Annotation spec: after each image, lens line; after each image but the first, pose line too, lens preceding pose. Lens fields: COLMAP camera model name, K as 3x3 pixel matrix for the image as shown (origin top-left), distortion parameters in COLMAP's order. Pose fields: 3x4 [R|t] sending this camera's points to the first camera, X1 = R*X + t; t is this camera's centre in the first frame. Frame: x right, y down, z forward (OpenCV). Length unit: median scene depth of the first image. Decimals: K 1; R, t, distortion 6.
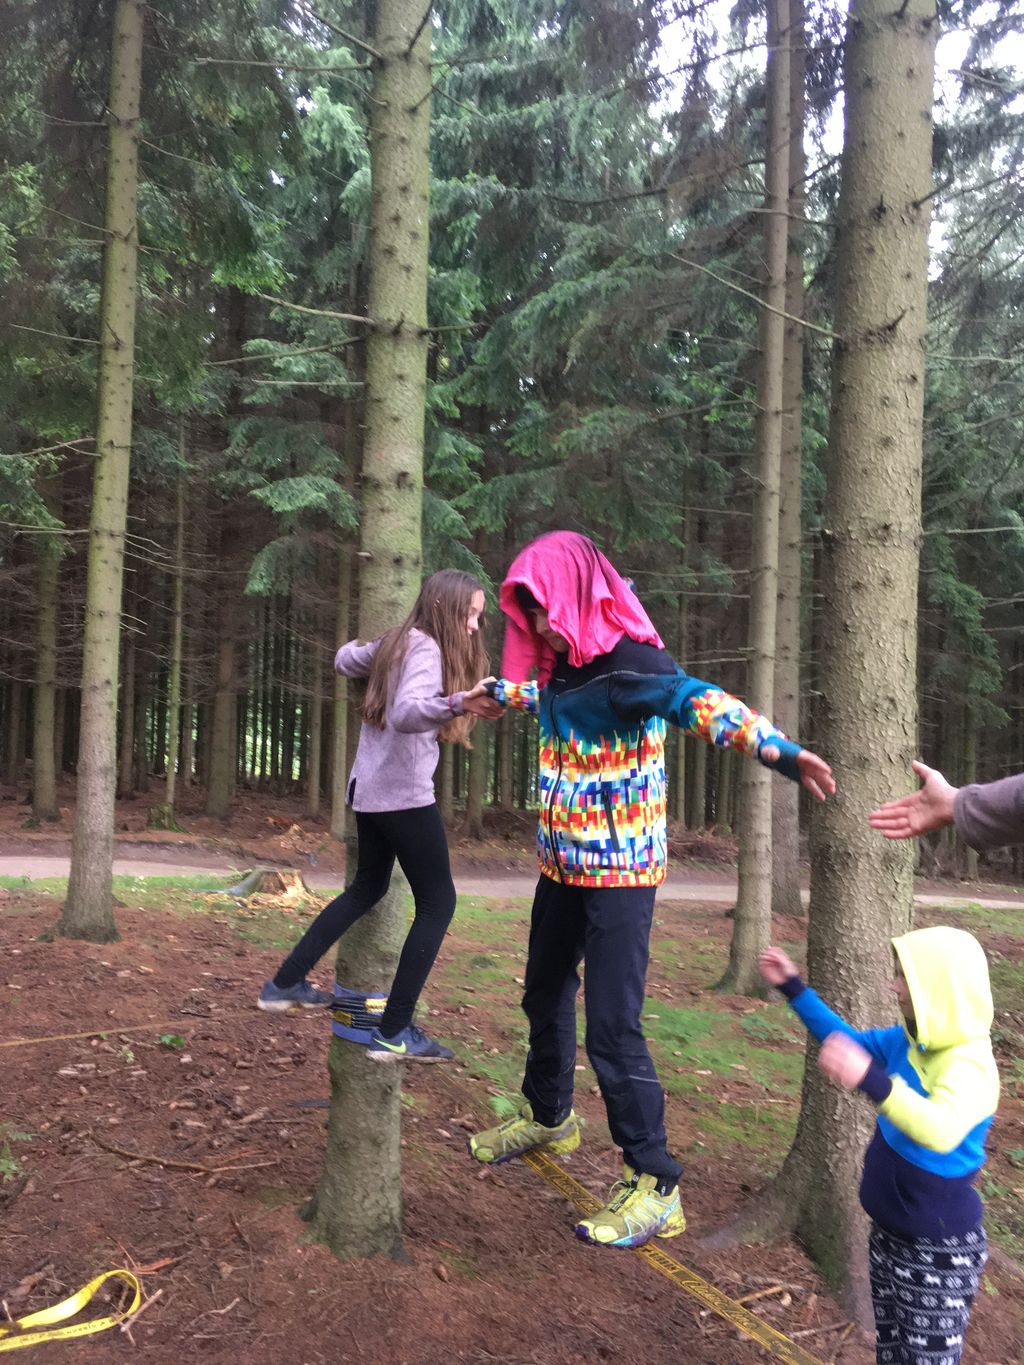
lens RADIAL K [[1174.9, 0, 499.0], [0, 1174.9, 681.9], [0, 0, 1]] dist [0.089873, -0.118852]
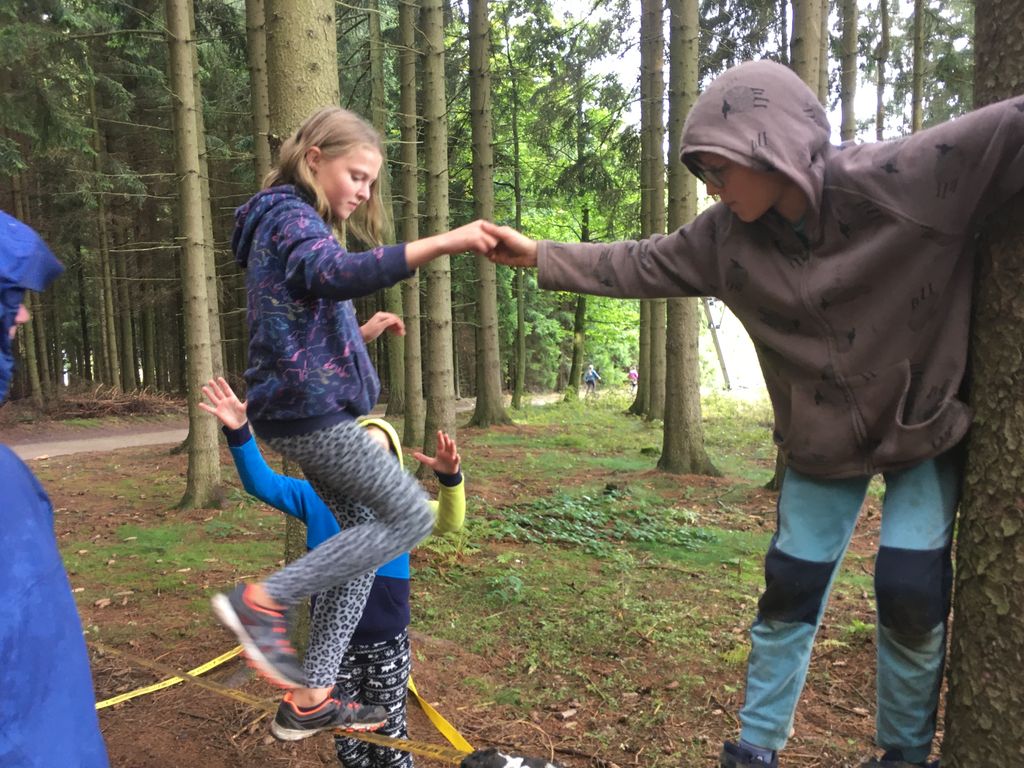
lens RADIAL K [[881.4, 0, 515.5], [0, 881.4, 380.5], [0, 0, 1]] dist [0.089873, -0.118852]
pose [[0.827981, -0.104645, 0.550906, -0.024029], [0.035699, 0.990277, 0.134450, 0.005476], [-0.559619, -0.091655, 0.823666, 0.014589]]
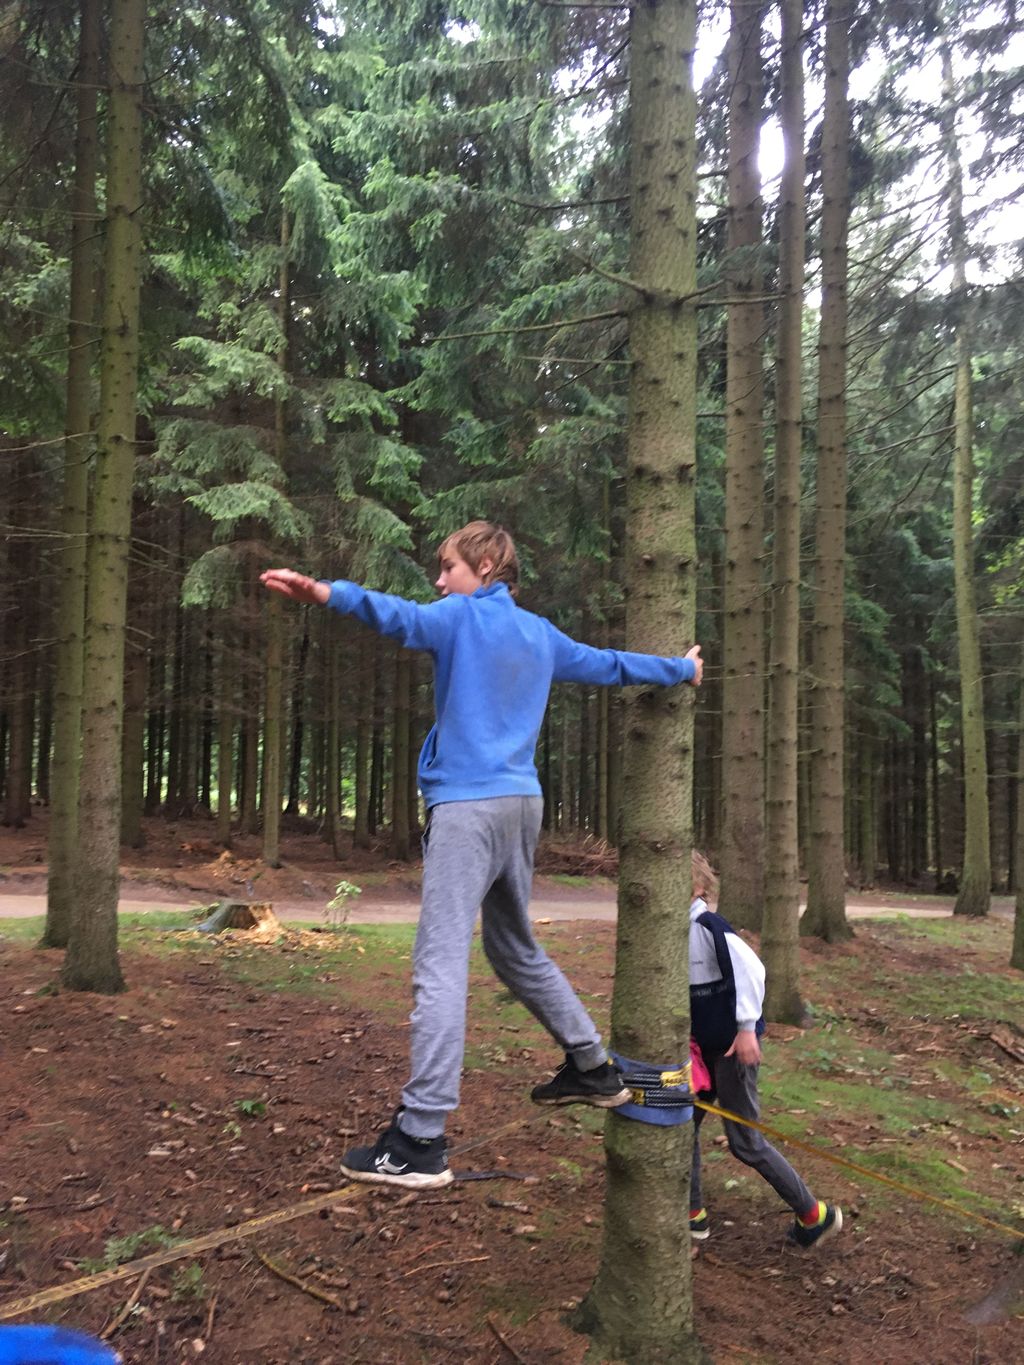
lens RADIAL K [[1176.7, 0, 493.0], [0, 1176.7, 685.2], [0, 0, 1]] dist [0.084654, -0.114610]
pose [[0.992442, -0.004770, 0.122618, -0.108269], [0.006018, 0.999934, -0.009817, -0.002069], [-0.122563, 0.010481, 0.992405, 0.048939]]
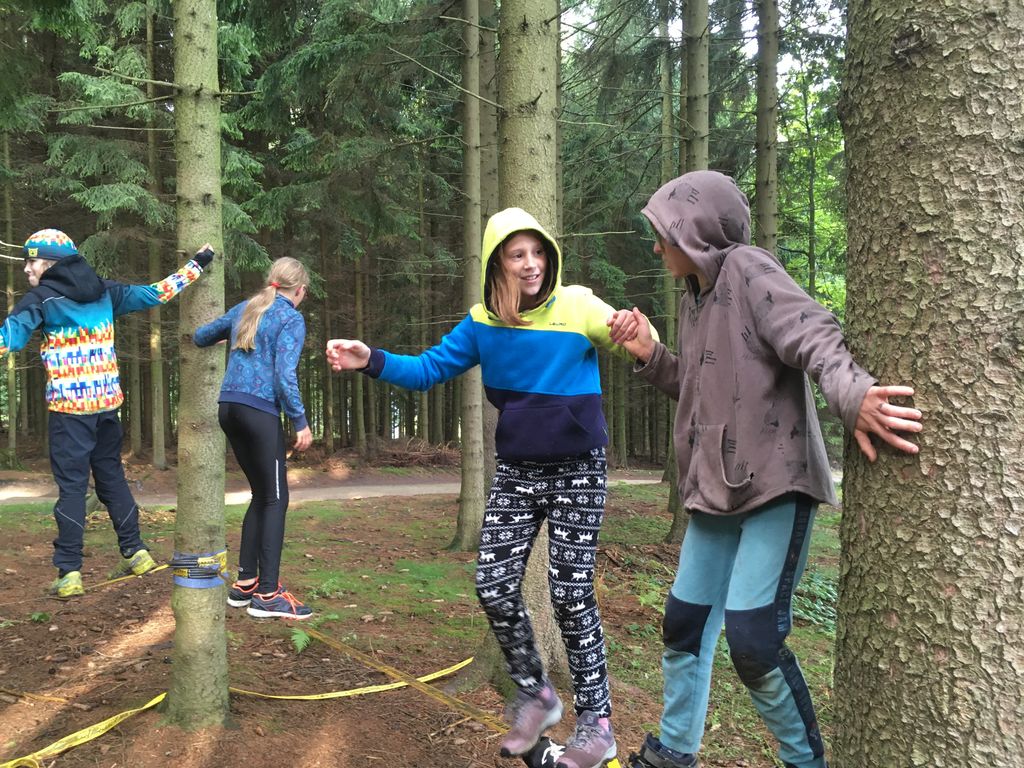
lens RADIAL K [[885.3, 0, 509.4], [0, 885.3, 380.1], [0, 0, 1]] dist [0.095920, -0.143402]
pose [[0.969234, -0.041775, 0.242570, 0.000371], [0.031001, 0.998363, 0.048065, 0.002401], [-0.244180, -0.039066, 0.968943, -0.049924]]
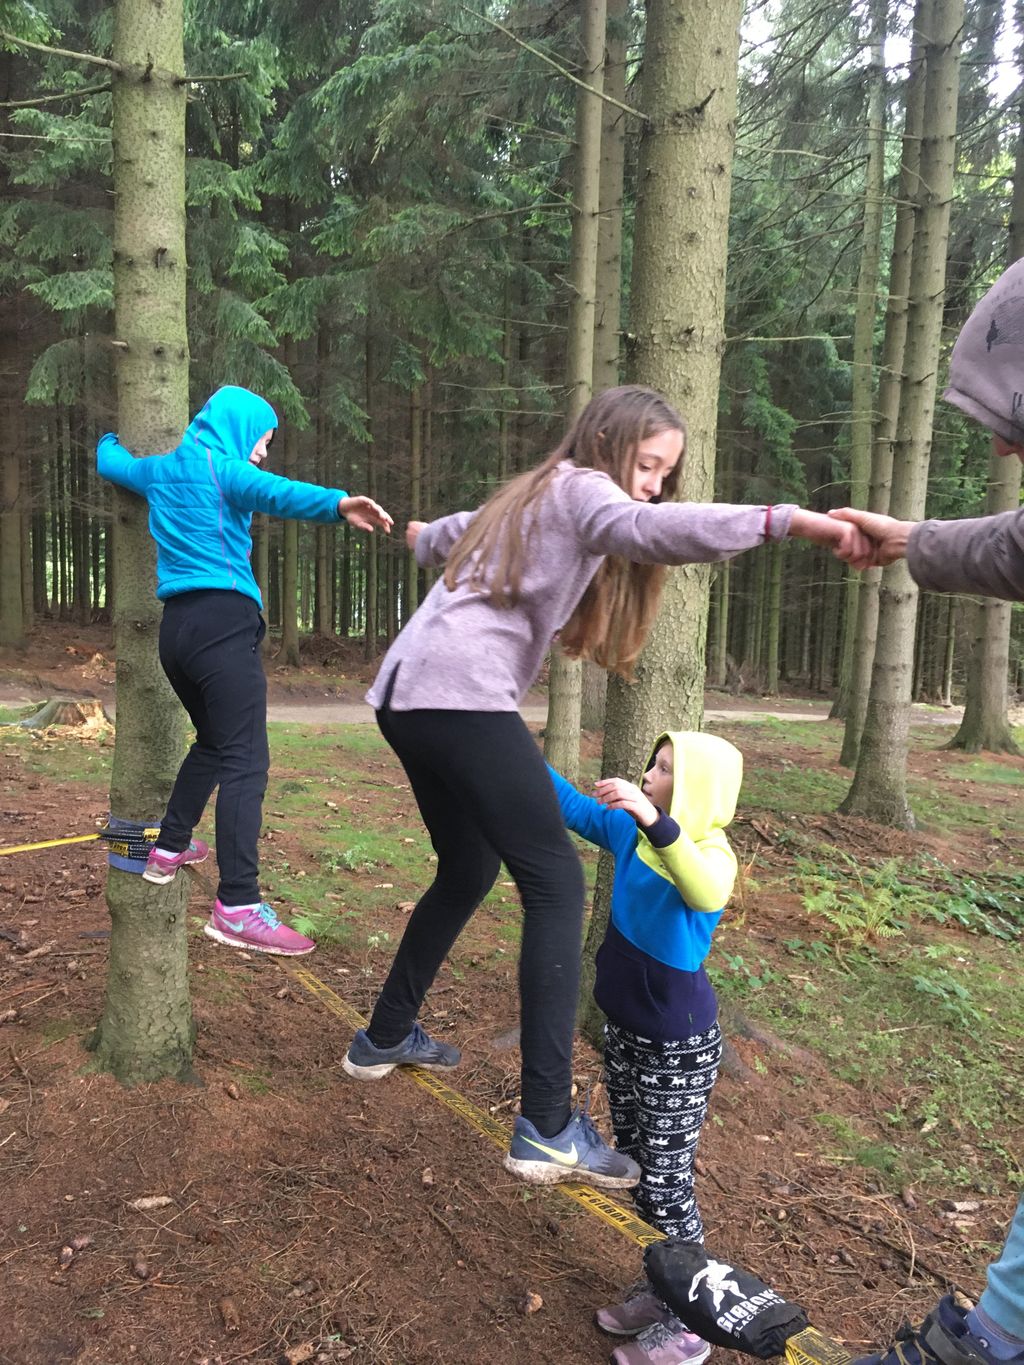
lens RADIAL K [[1180.2, 0, 499.1], [0, 1180.2, 685.3], [0, 0, 1]] dist [0.095920, -0.143402]
pose [[0.989240, -0.019077, 0.145054, 0.010639], [-0.002713, 0.988900, 0.148561, 0.003713], [-0.146278, -0.147356, 0.978207, 0.013301]]
